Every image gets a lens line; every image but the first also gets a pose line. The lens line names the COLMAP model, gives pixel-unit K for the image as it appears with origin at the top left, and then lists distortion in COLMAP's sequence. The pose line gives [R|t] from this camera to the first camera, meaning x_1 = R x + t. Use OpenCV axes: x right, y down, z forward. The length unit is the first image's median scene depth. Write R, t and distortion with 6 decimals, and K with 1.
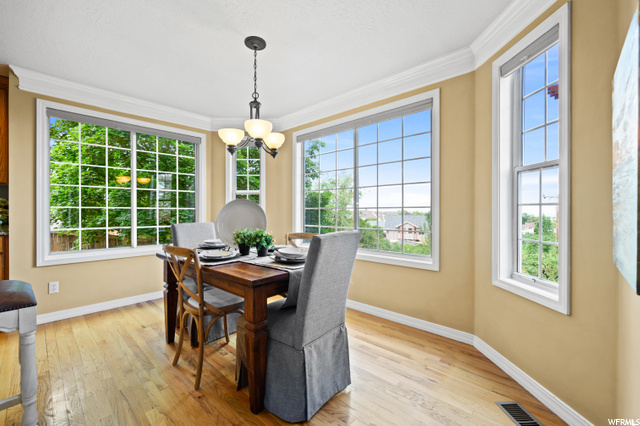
lens RADIAL K [[262.9, 0, 320.0], [0, 262.9, 213.0], [0, 0, 1]] dist [0.001143, 0.000214]
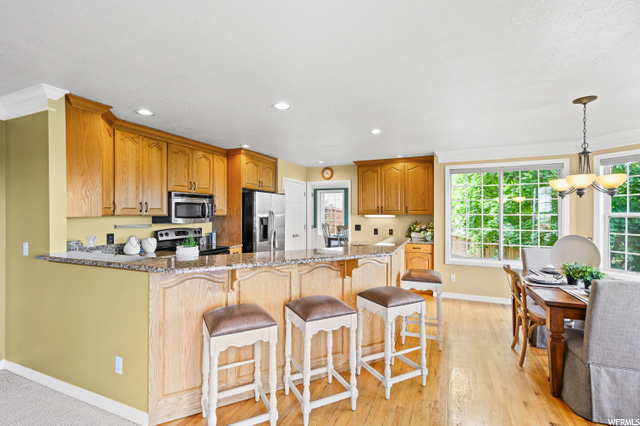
lens RADIAL K [[283.5, 0, 320.0], [0, 283.5, 213.0], [0, 0, 1]] dist [0.000088, -0.000232]
pose [[0.313889, -0.004733, -0.949448, 0.587501], [-0.004118, 0.999971, -0.006346, -0.153350], [0.949451, 0.005902, 0.313861, -0.493126]]
